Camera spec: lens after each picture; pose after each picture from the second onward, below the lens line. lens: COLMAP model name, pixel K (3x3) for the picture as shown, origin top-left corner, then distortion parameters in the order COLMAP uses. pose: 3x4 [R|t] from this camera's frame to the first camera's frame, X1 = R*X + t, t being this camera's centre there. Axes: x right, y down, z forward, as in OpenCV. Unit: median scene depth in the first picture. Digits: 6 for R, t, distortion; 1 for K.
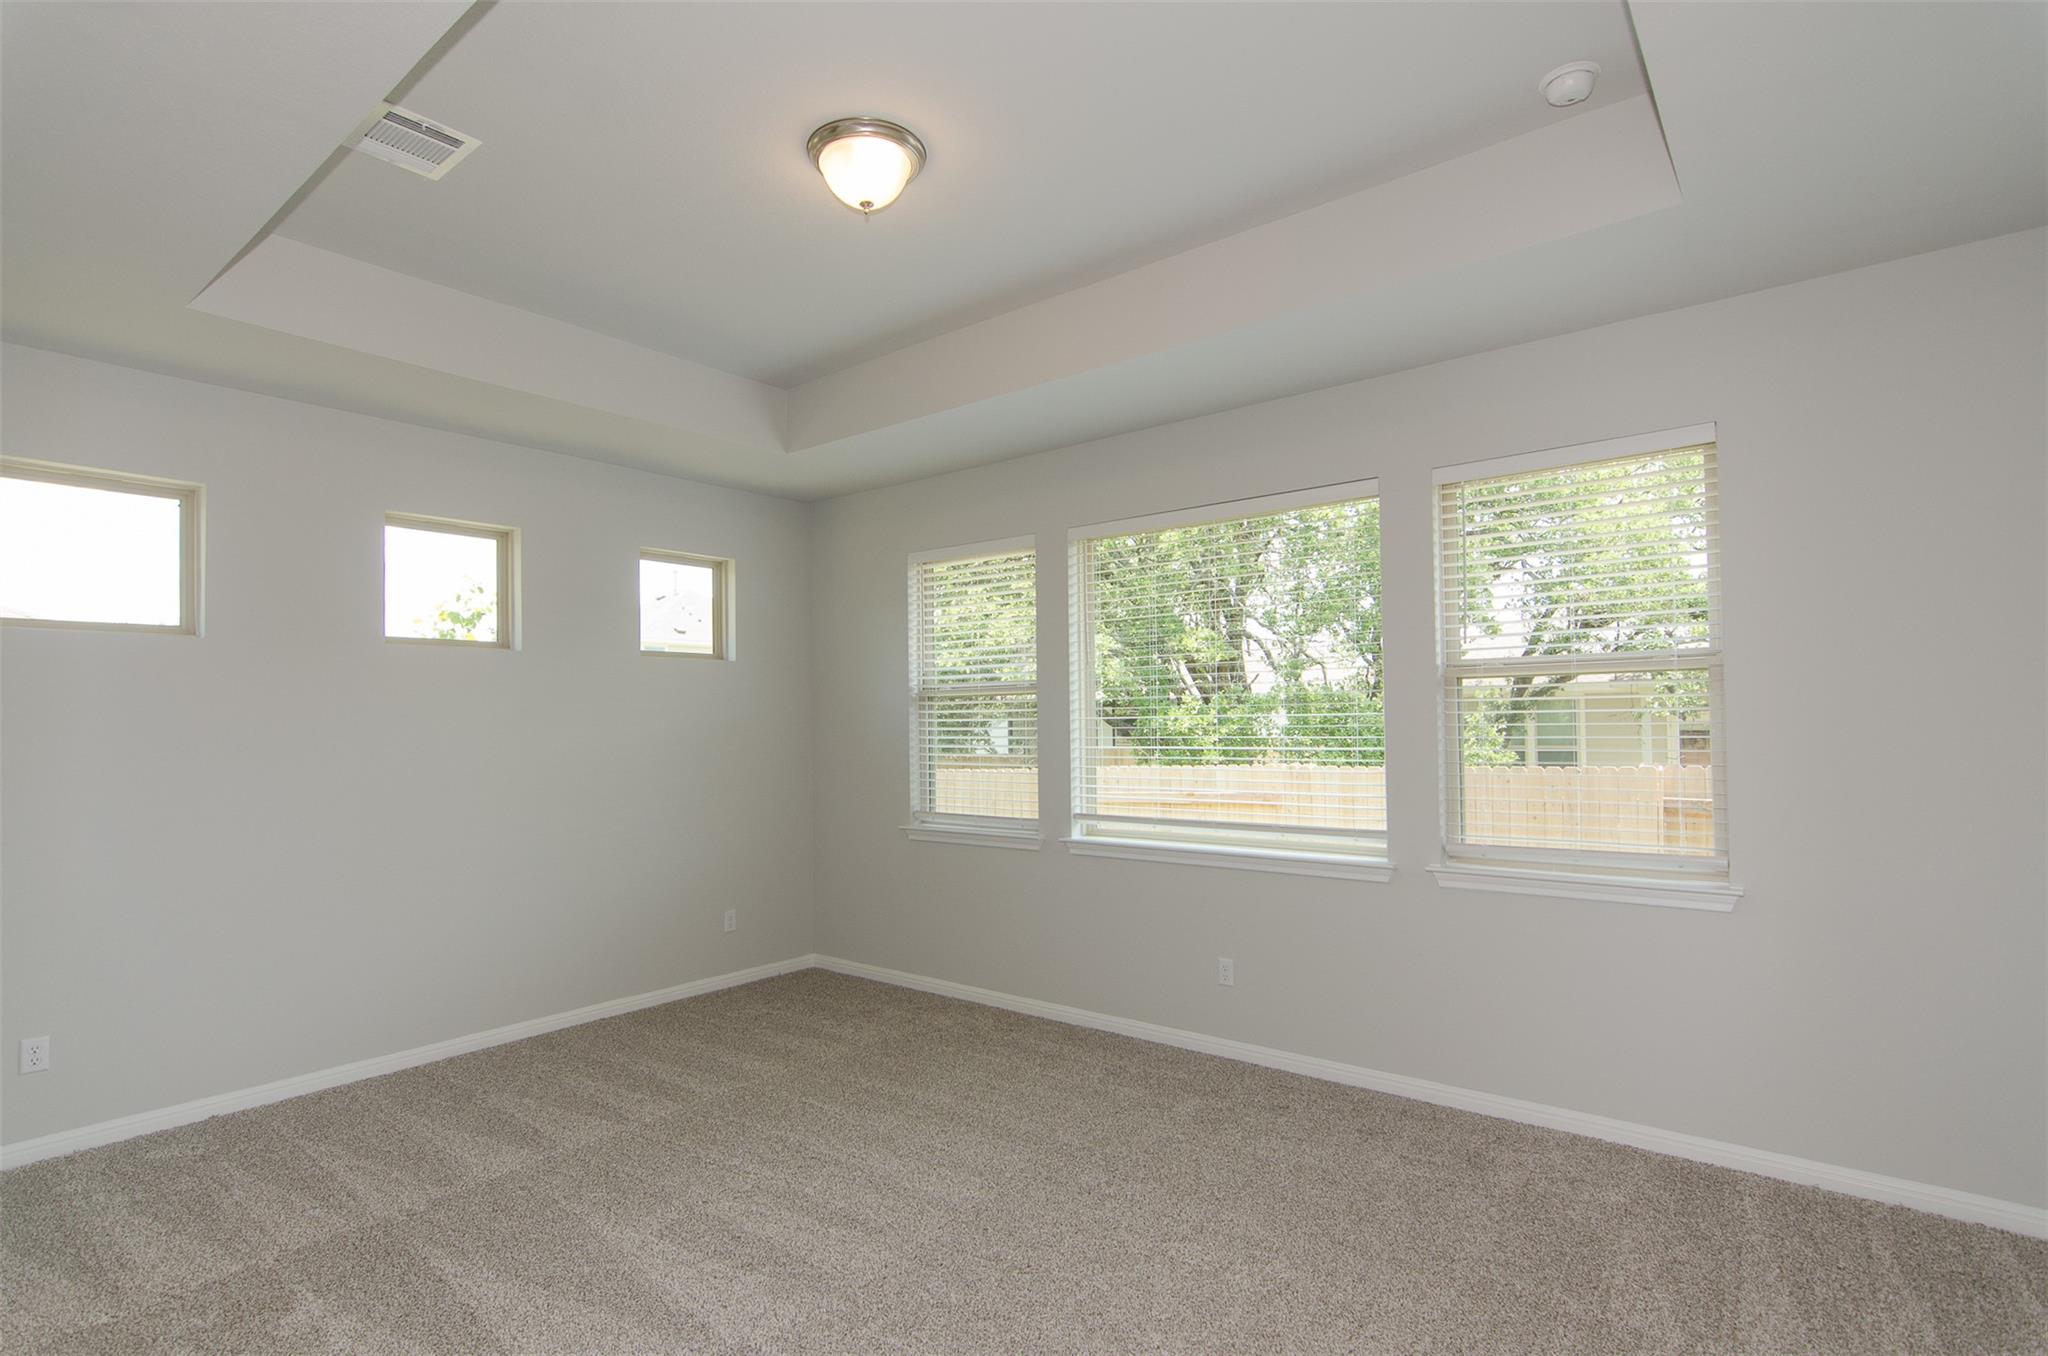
lens RADIAL K [[1010.8, 0, 1031.5], [0, 1010.8, 691.7], [0, 0, 1]] dist [-0.006781, 0.004747]
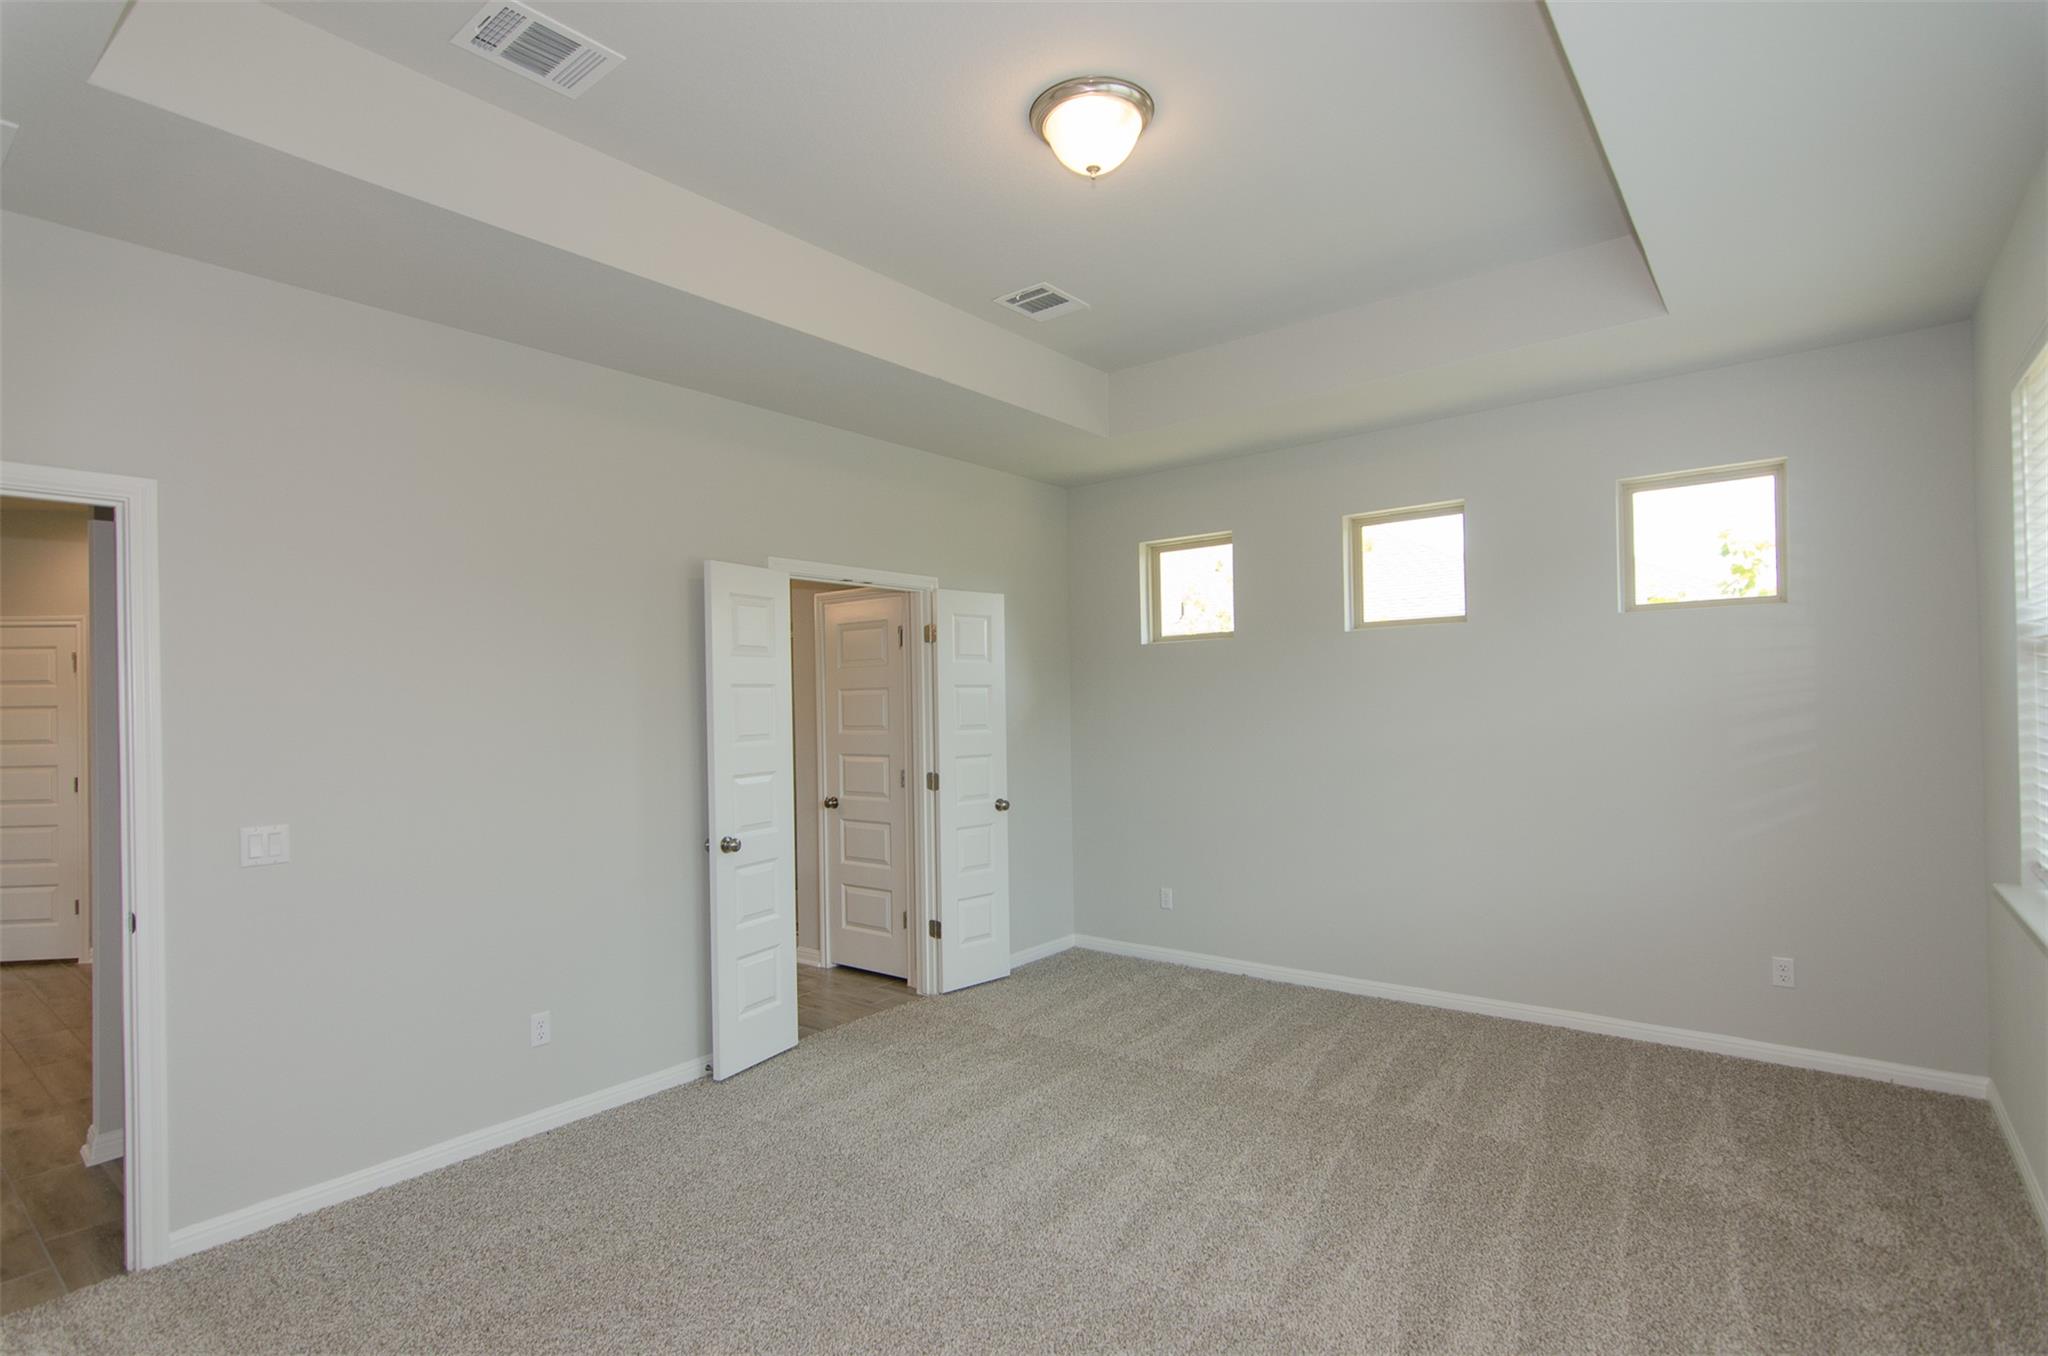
lens RADIAL K [[1010.8, 0, 1031.8], [0, 1010.8, 684.4], [0, 0, 1]] dist [-0.006781, 0.004747]
pose [[0.002754, -0.011627, -0.999929, 0.498401], [0.042104, 0.999047, -0.011500, 0.013944], [0.999109, -0.042069, 0.003241, 0.581816]]
